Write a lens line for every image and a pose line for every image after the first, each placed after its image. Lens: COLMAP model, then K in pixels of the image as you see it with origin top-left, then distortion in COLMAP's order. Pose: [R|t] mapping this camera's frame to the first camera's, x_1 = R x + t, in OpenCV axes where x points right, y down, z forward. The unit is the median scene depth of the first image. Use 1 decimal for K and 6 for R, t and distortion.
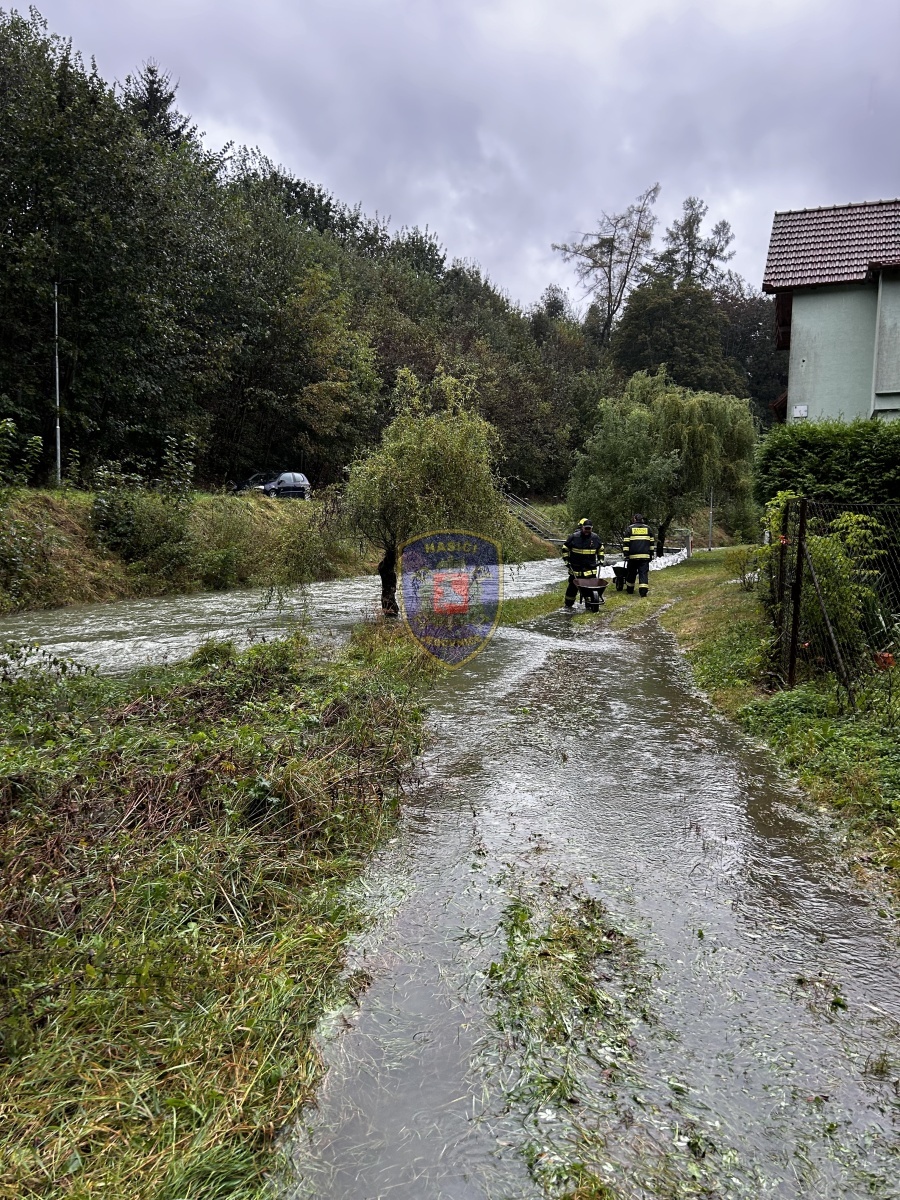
lens RADIAL K [[902.2, 0, 427.7], [0, 902.2, 595.7], [0, 0, 1]] dist [0.027546, -0.011137]
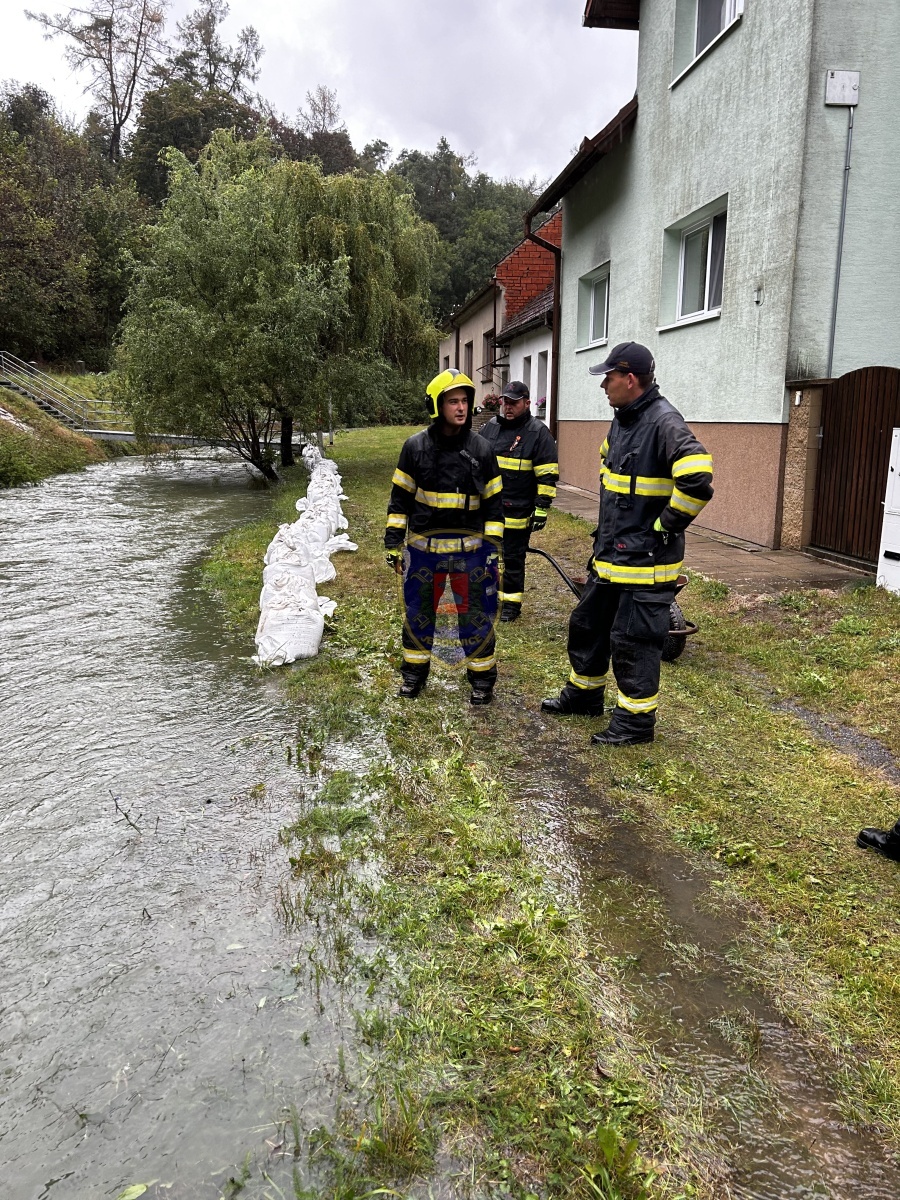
lens RADIAL K [[914.3, 0, 434.7], [0, 914.3, 596.4], [0, 0, 1]] dist [0.043060, -0.036314]
pose [[0.869181, -0.108649, 0.482411, 0.020801], [0.046479, 0.989195, 0.139044, -0.018691], [-0.492305, -0.098432, 0.864839, 0.228601]]
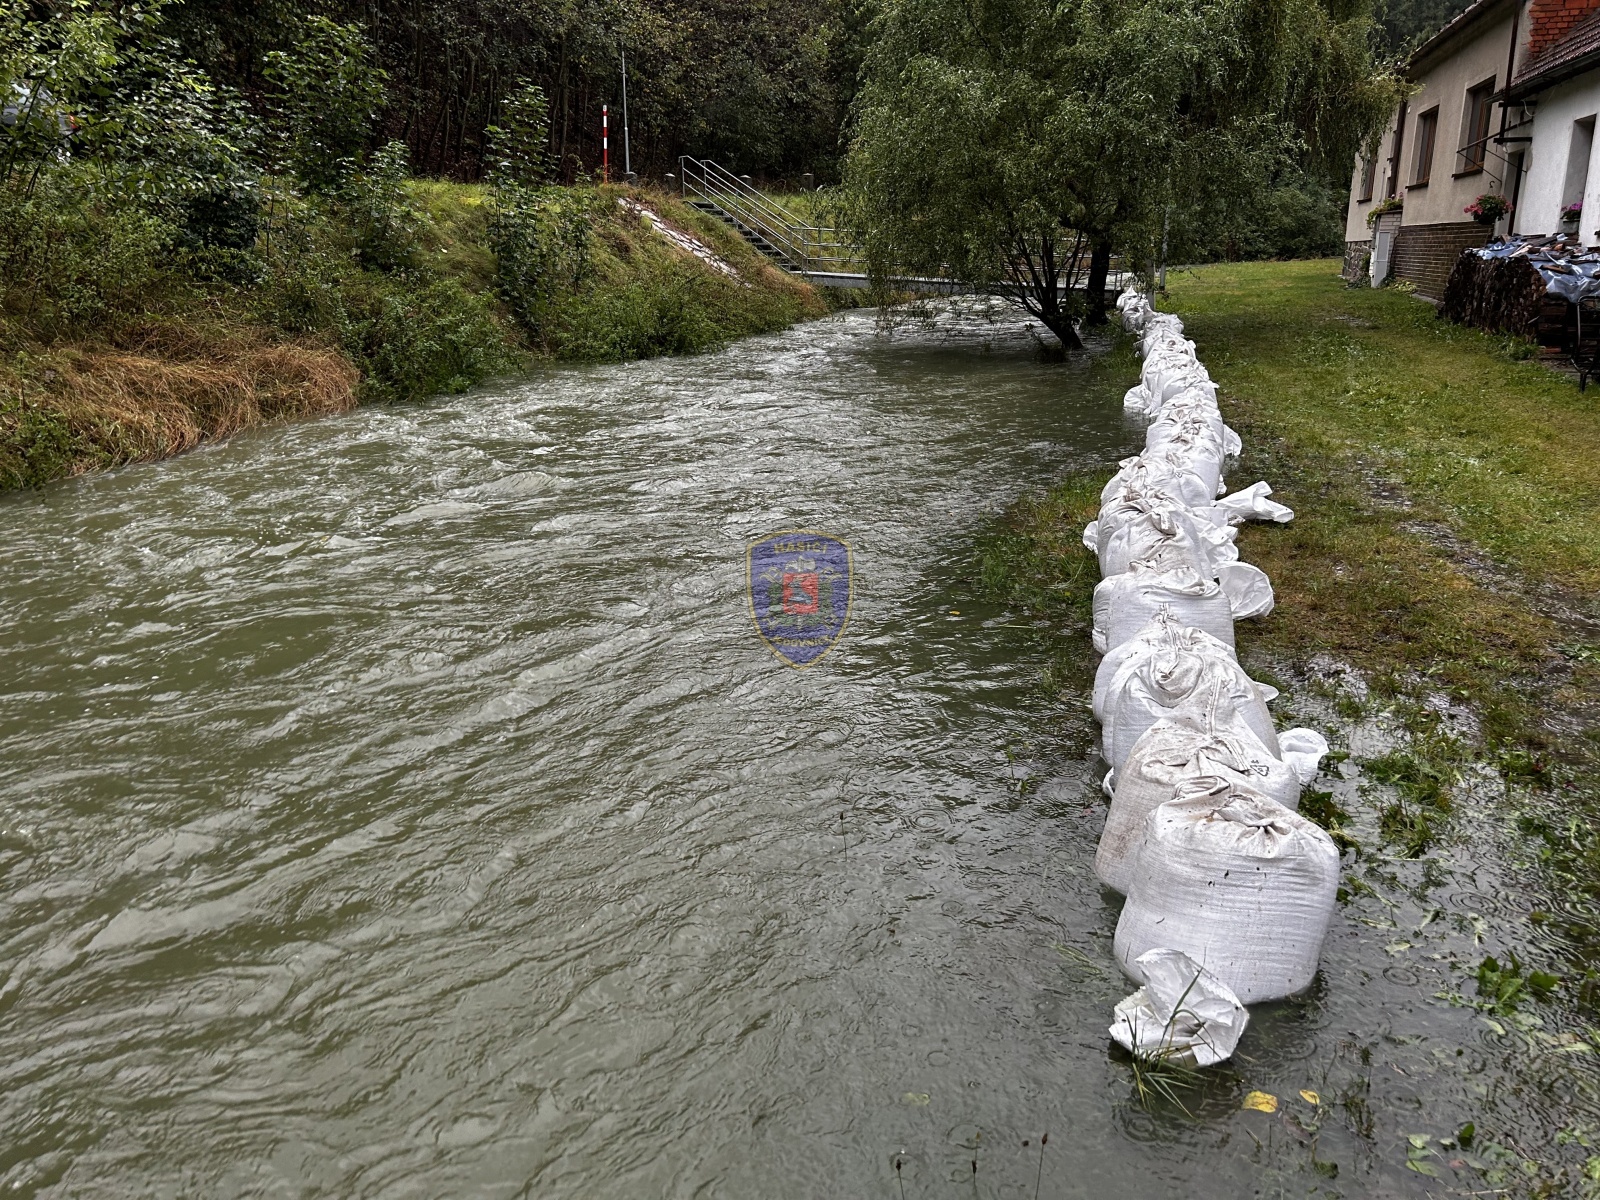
lens RADIAL K [[1204.7, 0, 810.8], [0, 1204.7, 597.8], [0, 0, 1]] dist [0.088894, -0.099150]
pose [[0.988216, -0.063195, 0.139414, 0.034233], [0.033648, 0.978203, 0.204905, -0.020053], [-0.149324, -0.197799, 0.968802, 0.279830]]
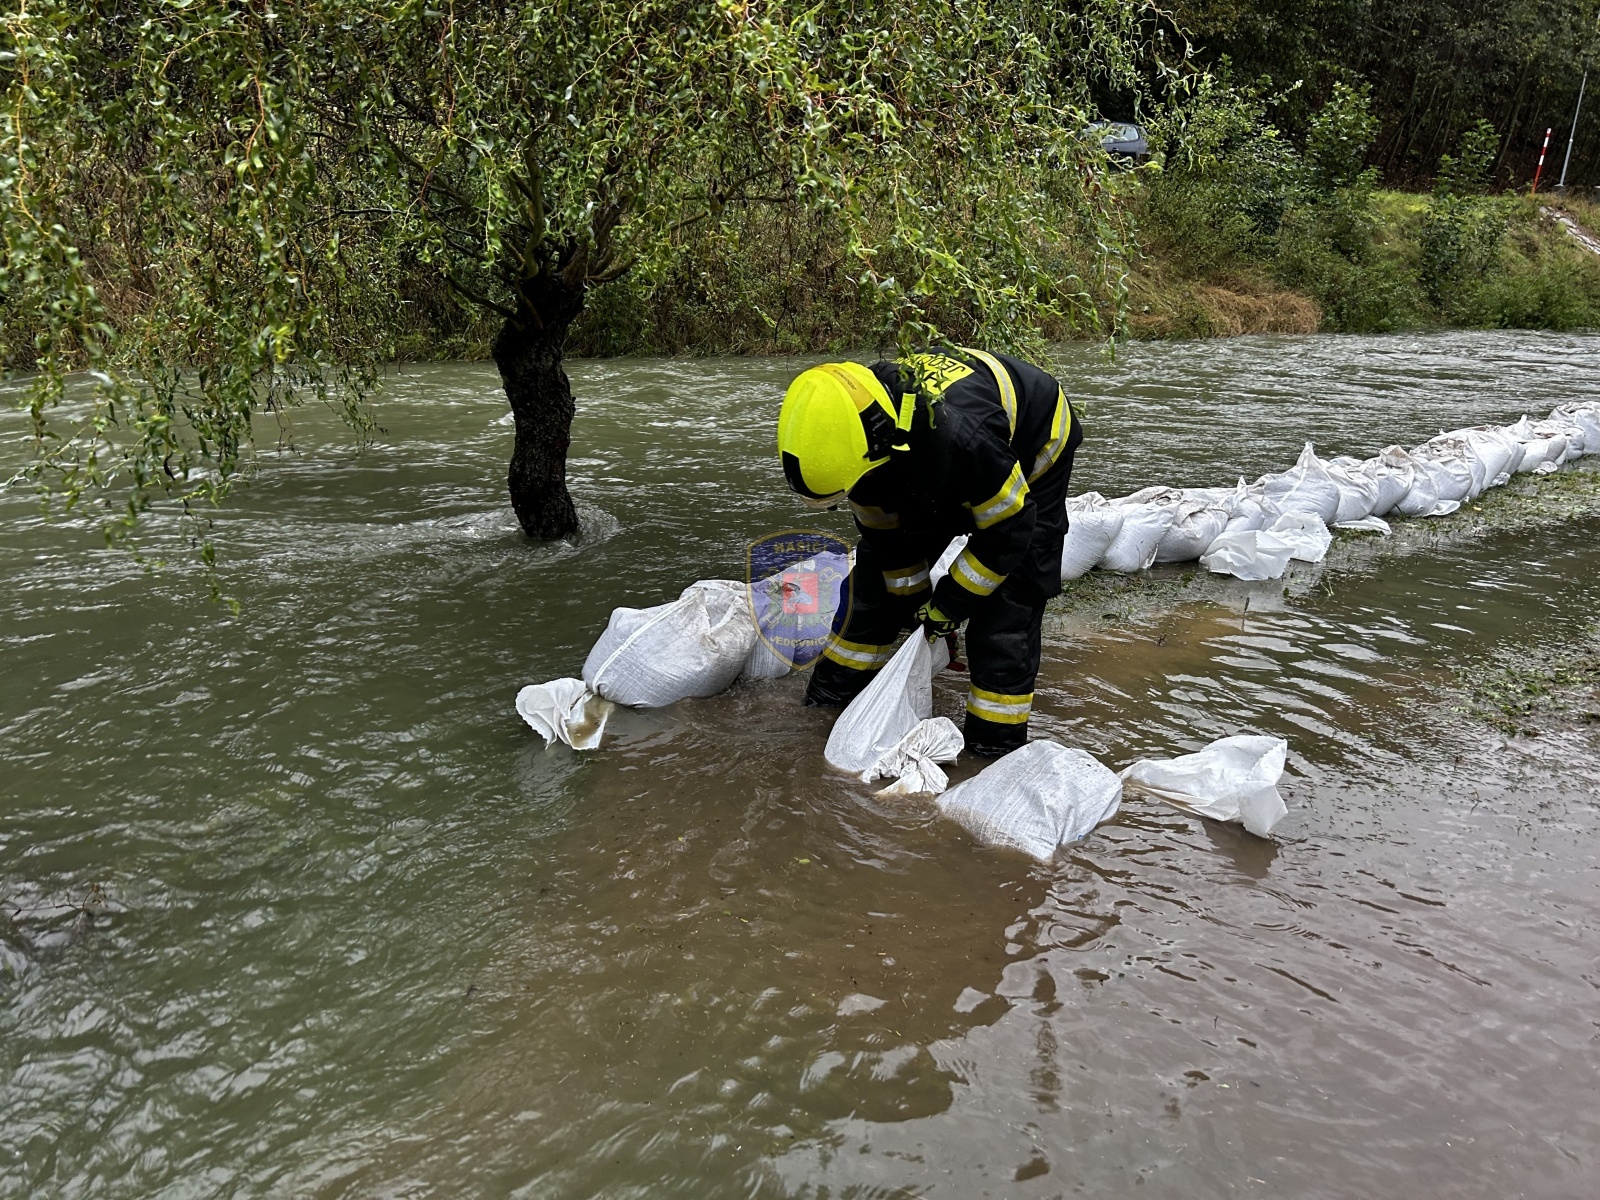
lens RADIAL K [[1204.7, 0, 810.8], [0, 1204.7, 597.8], [0, 0, 1]] dist [0.088894, -0.099150]
pose [[0.866554, 0.173653, -0.467899, 0.039013], [-0.073525, 0.971705, 0.224464, -0.009220], [0.493638, -0.160108, 0.854802, 0.151780]]
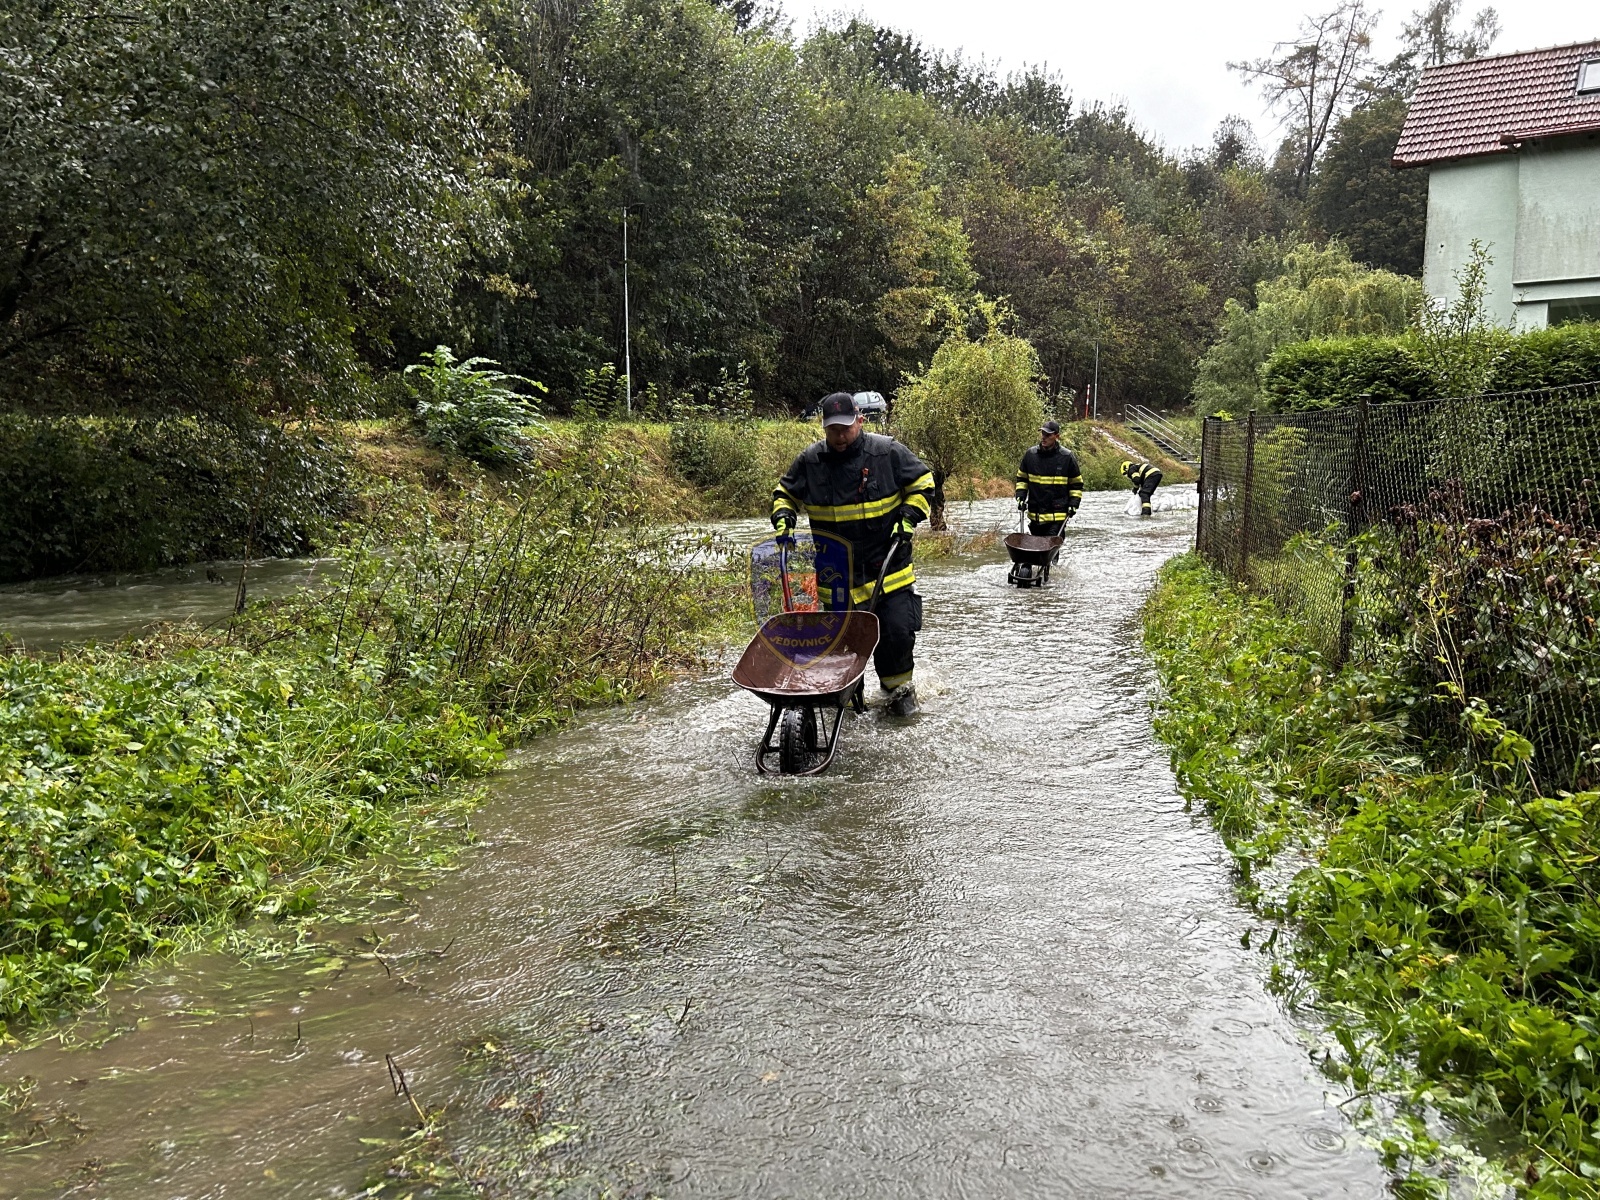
lens RADIAL K [[1179.2, 0, 752.3], [0, 1179.2, 634.8], [0, 0, 1]] dist [-0.006326, -0.010128]
pose [[0.966772, 0.014380, -0.255235, 0.021094], [0.004636, 0.997266, 0.073746, 0.008065], [0.255598, -0.072479, 0.964063, -0.085712]]
